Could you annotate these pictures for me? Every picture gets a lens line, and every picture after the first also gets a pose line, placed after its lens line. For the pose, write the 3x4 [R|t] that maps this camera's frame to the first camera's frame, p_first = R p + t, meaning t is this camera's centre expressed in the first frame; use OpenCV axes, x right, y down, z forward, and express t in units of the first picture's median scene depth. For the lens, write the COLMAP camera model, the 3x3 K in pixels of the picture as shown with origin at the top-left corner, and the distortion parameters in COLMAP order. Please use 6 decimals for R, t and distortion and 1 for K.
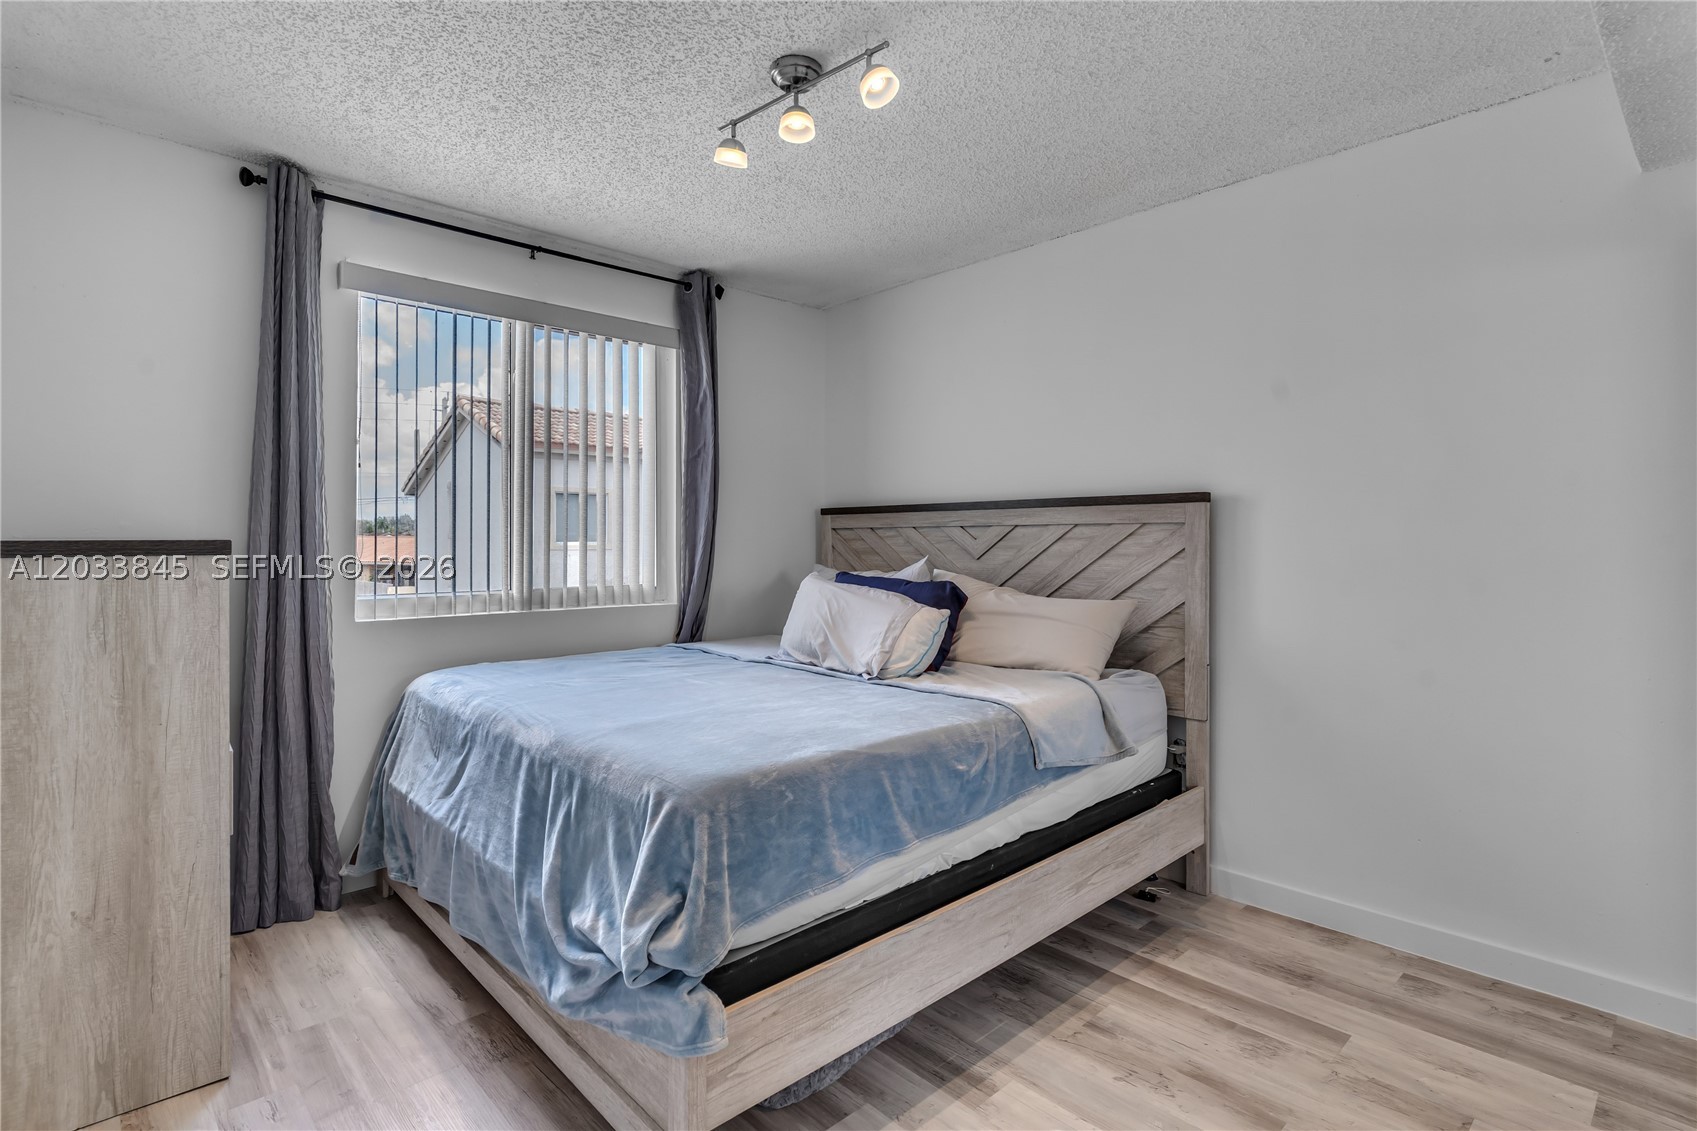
lens RADIAL K [[844.9, 0, 836.5], [0, 844.9, 548.5], [0, 0, 1]] dist [0.001268, 0.000013]
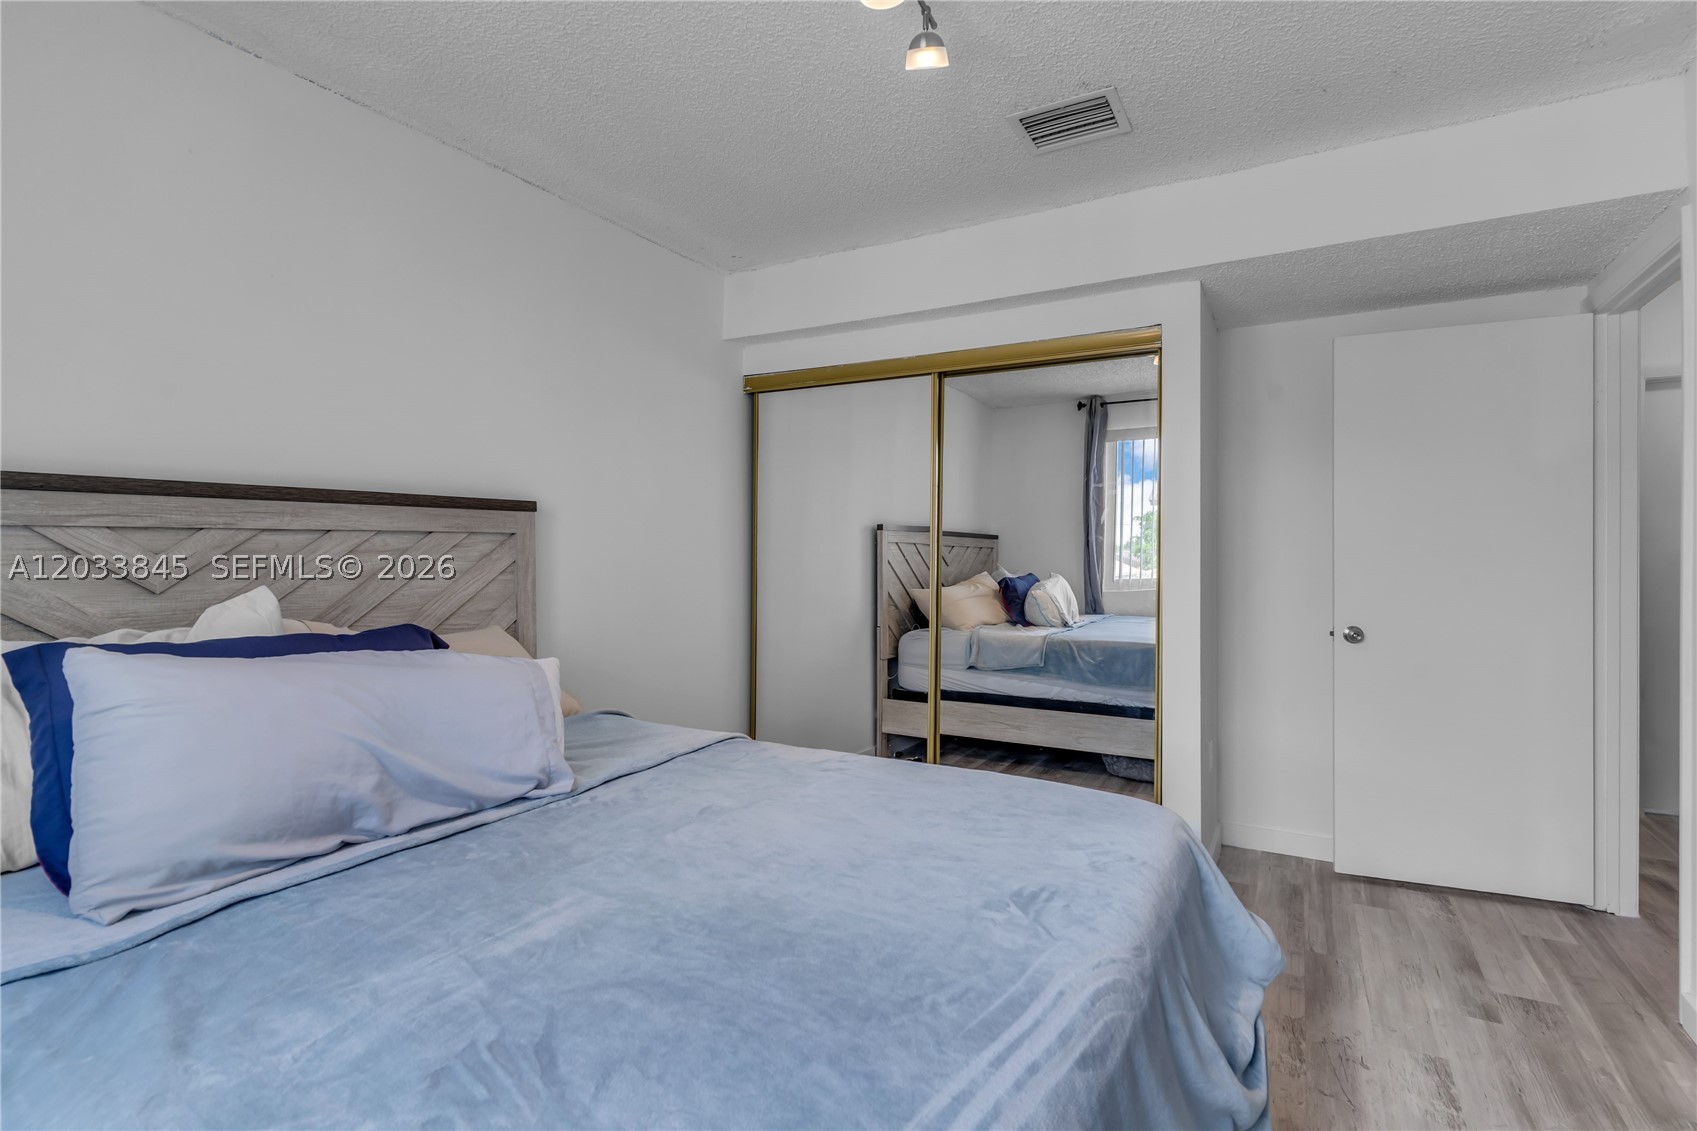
lens RADIAL K [[844.9, 0, 836.5], [0, 844.9, 548.5], [0, 0, 1]] dist [0.001268, 0.000013]
pose [[-0.298664, -0.004604, 0.954347, -0.523176], [0.006001, 0.999960, 0.006702, -0.017412], [-0.954339, 0.007729, -0.298624, 0.892477]]
